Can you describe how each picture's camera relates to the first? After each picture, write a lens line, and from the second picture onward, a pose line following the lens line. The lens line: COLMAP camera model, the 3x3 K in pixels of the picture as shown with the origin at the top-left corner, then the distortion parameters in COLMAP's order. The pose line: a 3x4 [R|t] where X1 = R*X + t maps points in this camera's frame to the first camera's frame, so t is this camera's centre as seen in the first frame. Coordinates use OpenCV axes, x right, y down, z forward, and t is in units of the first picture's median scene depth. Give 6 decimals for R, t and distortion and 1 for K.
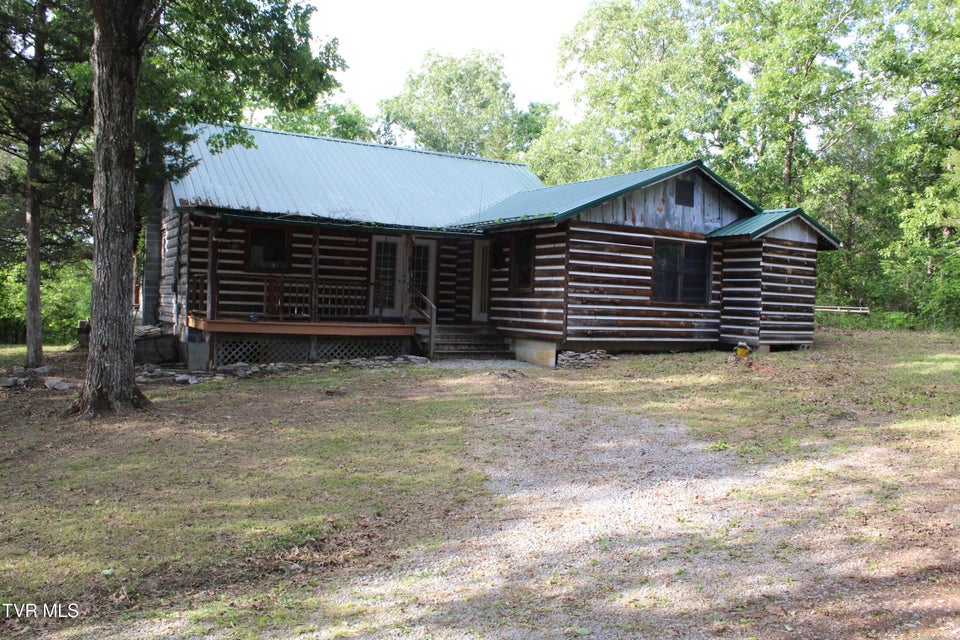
lens RADIAL K [[799.6, 0, 480.0], [0, 799.6, 320.0], [0, 0, 1]] dist [-0.172410, 0.150077]
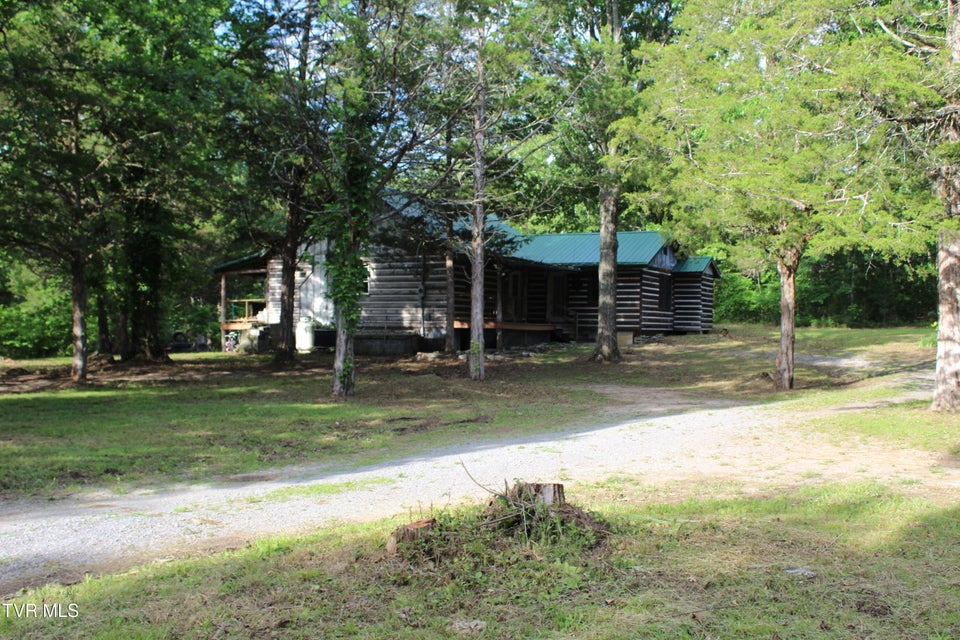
lens RADIAL K [[1024.9, 0, 480.0], [0, 1024.9, 320.0], [0, 0, 1]] dist [-0.002191, 0.005981]
pose [[0.830206, -0.019993, 0.557098, -1.422490], [0.028456, 0.999574, -0.006533, 0.007427], [-0.556730, 0.021276, 0.830421, -0.720339]]
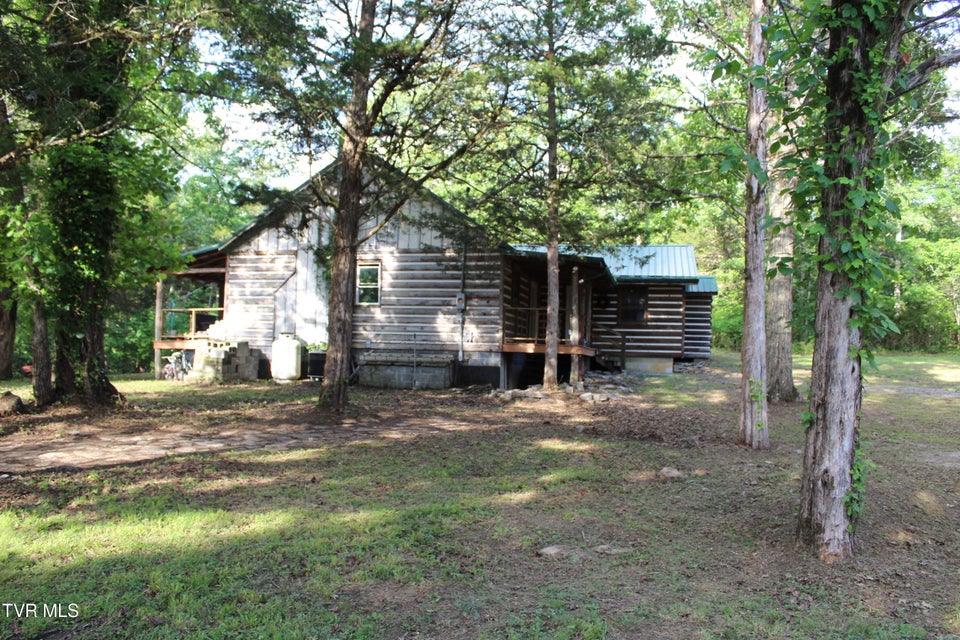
lens RADIAL K [[799.6, 0, 480.0], [0, 799.6, 320.0], [0, 0, 1]] dist [-0.172410, 0.150077]
pose [[0.674325, 0.014274, 0.738296, -1.224223], [0.013439, 0.999410, -0.031597, -0.001728], [-0.738312, 0.031229, 0.673736, 0.219988]]
